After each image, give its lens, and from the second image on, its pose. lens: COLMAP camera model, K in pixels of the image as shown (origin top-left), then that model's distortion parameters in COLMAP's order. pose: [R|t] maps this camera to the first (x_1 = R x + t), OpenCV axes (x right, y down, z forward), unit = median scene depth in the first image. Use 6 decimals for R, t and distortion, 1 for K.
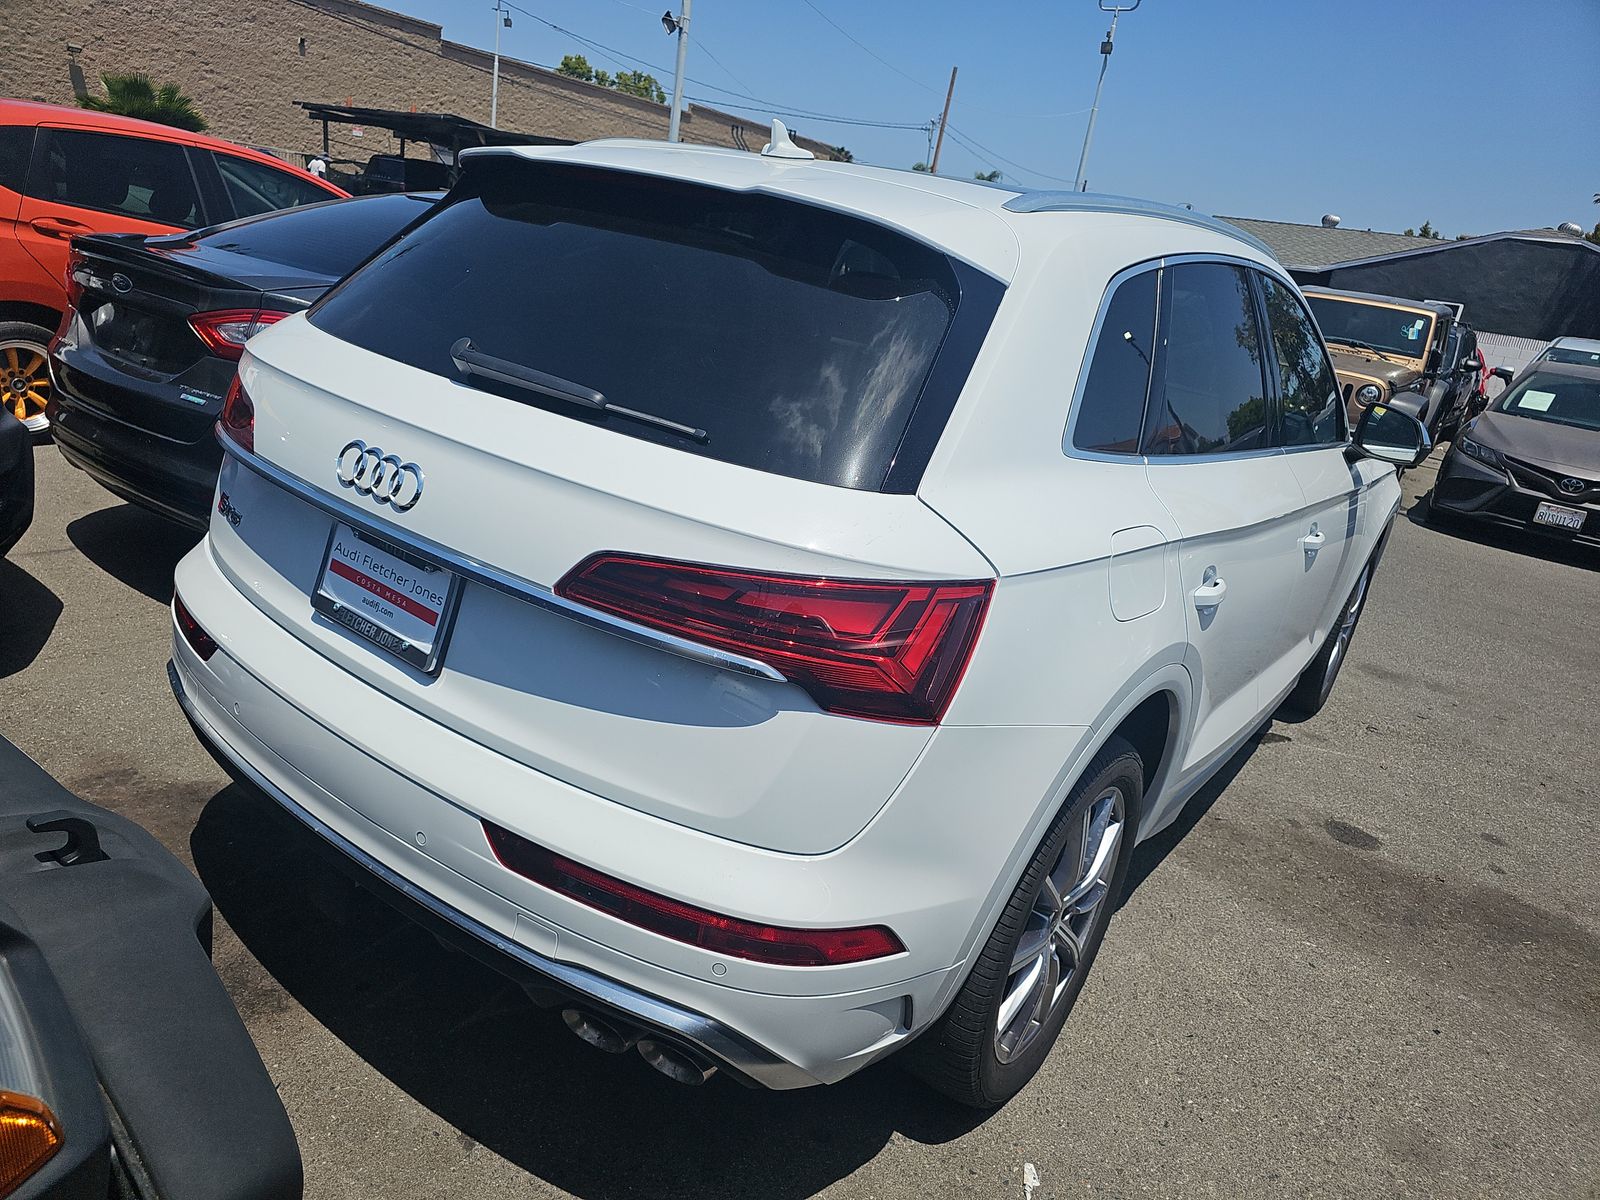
lens RADIAL K [[1055.4, 0, 790.1], [0, 1055.4, 608.3], [0, 0, 1]] dist [0.024738, -0.024951]
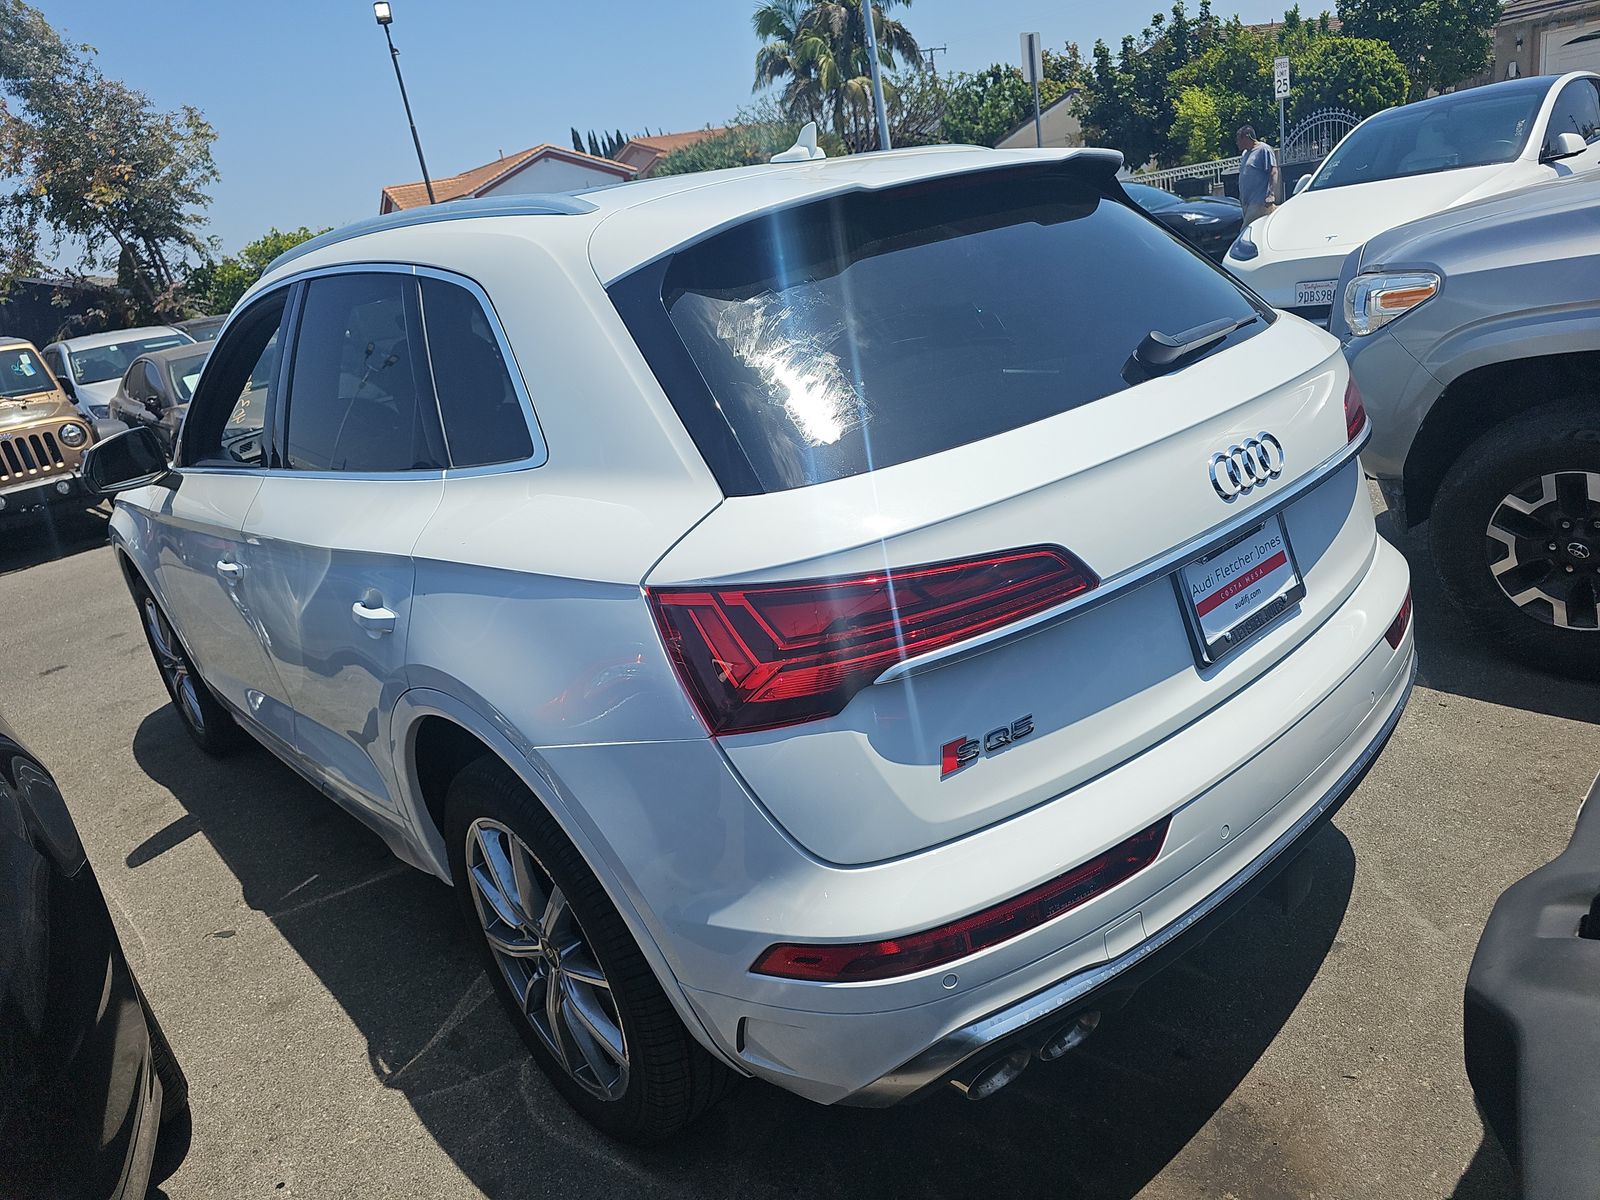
lens RADIAL K [[1055.4, 0, 797.1], [0, 1055.4, 606.9], [0, 0, 1]] dist [0.024738, -0.024951]
pose [[0.175574, -0.495568, 0.850639, -1.274263], [0.505680, 0.786758, 0.353978, -0.545380], [-0.844667, 0.368001, 0.388732, 0.938074]]
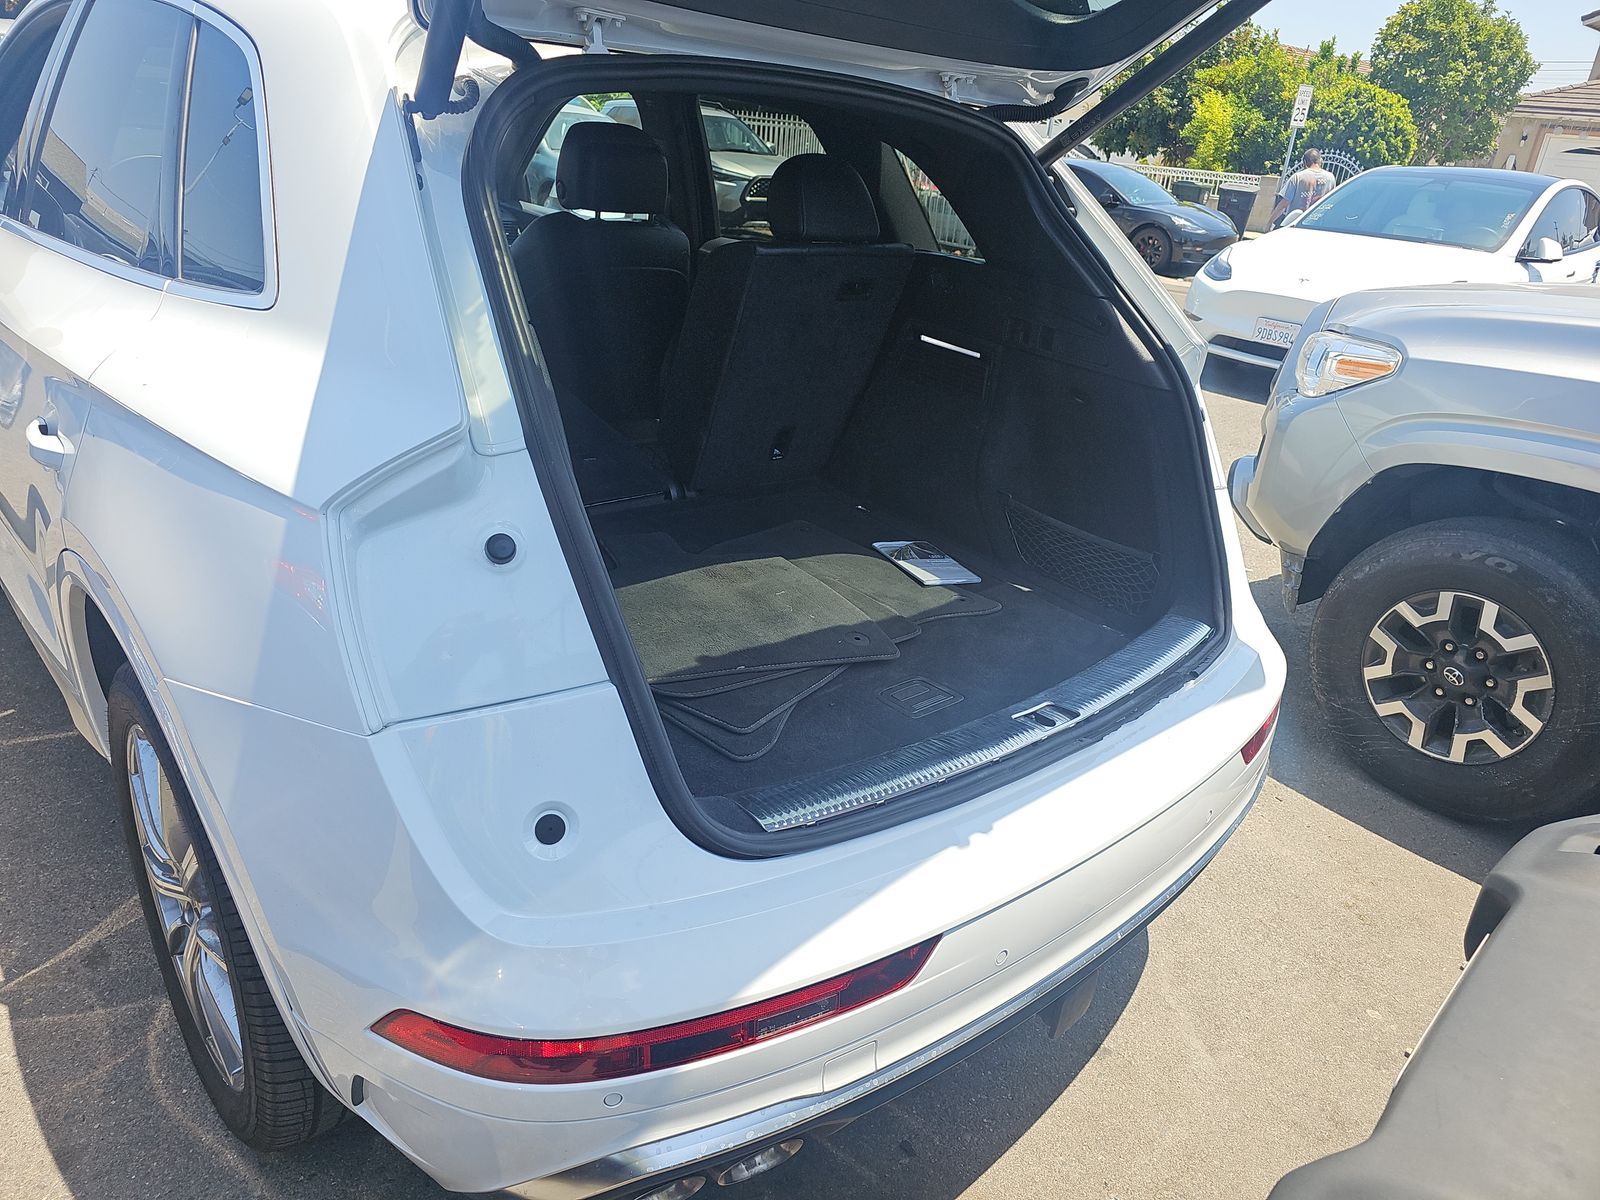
lens RADIAL K [[1055.4, 0, 811.3], [0, 1055.4, 607.3], [0, 0, 1]] dist [0.024738, -0.024951]
pose [[0.207064, -0.521067, 0.828018, -1.061747], [0.267889, 0.844211, 0.464266, -0.489511], [-0.940936, 0.125685, 0.314394, 0.910525]]
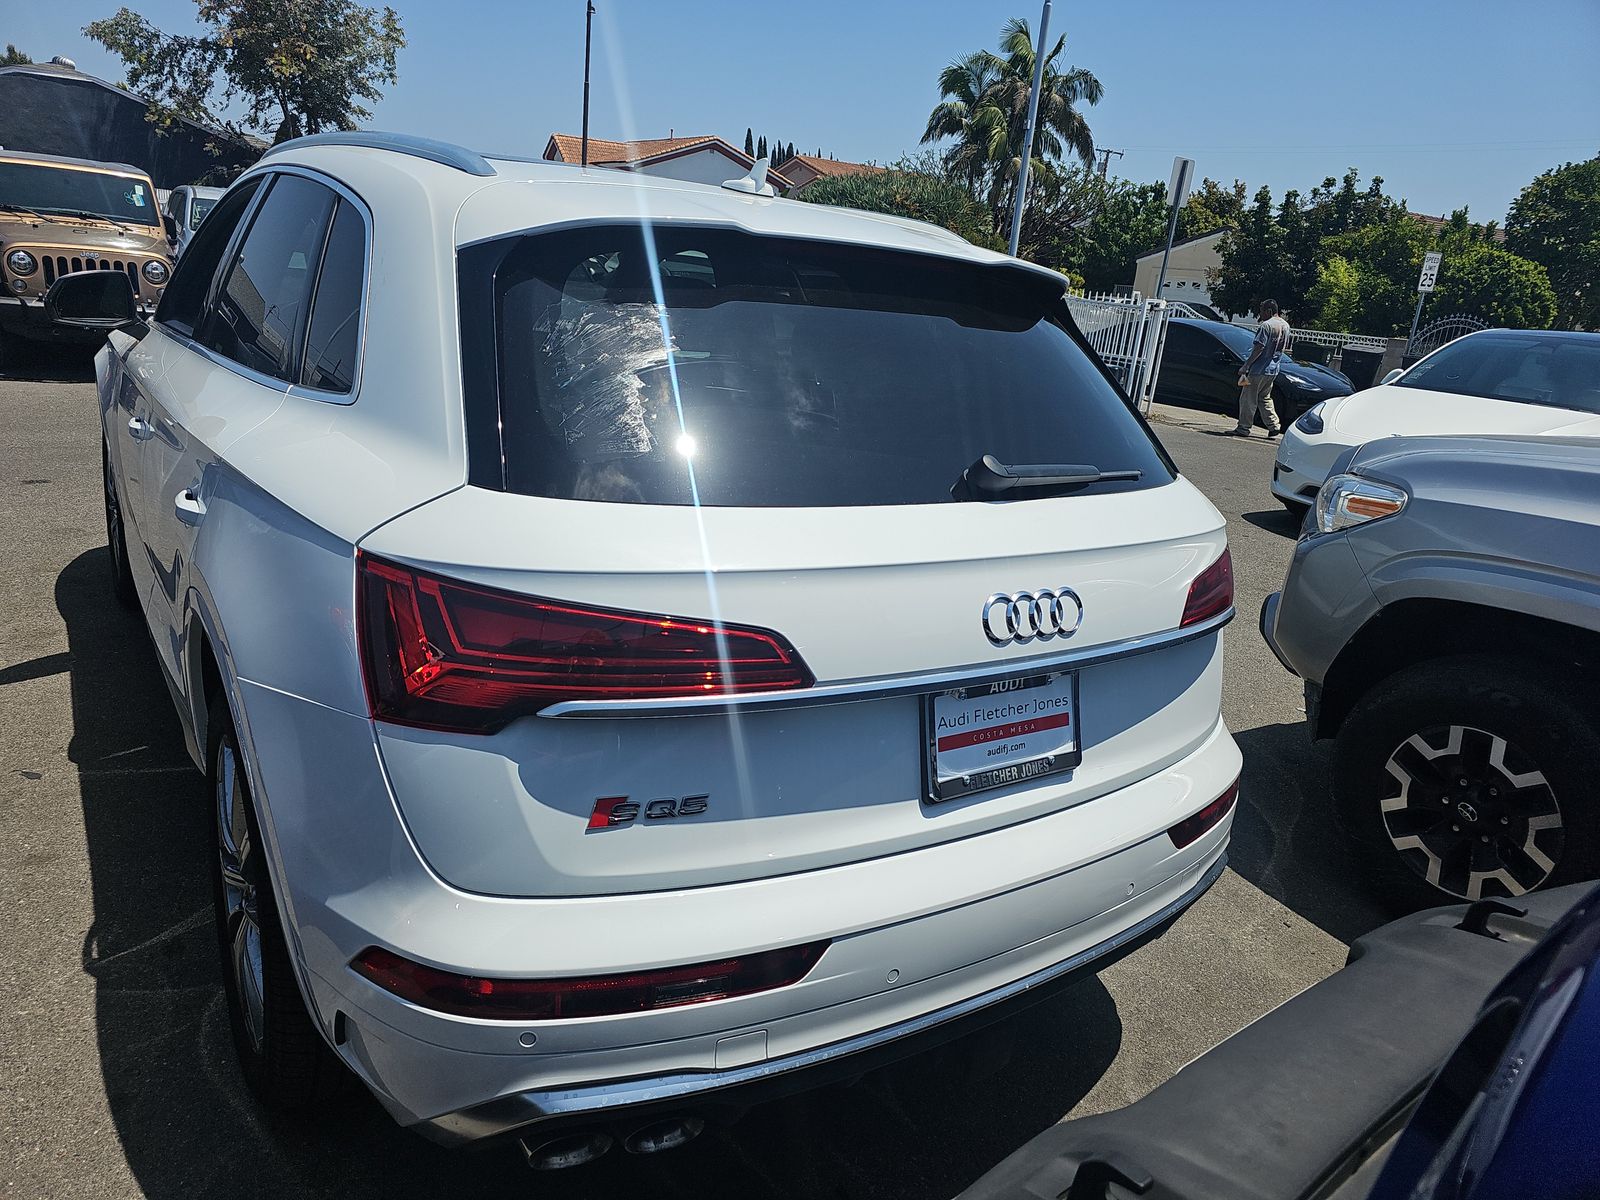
lens RADIAL K [[1055.4, 0, 787.7], [0, 1055.4, 599.8], [0, 0, 1]] dist [0.024738, -0.024951]
pose [[0.341930, -0.388952, 0.855453, -1.178737], [0.265372, 0.913237, 0.309154, -0.455365], [-0.901478, 0.121304, 0.415480, 0.737345]]
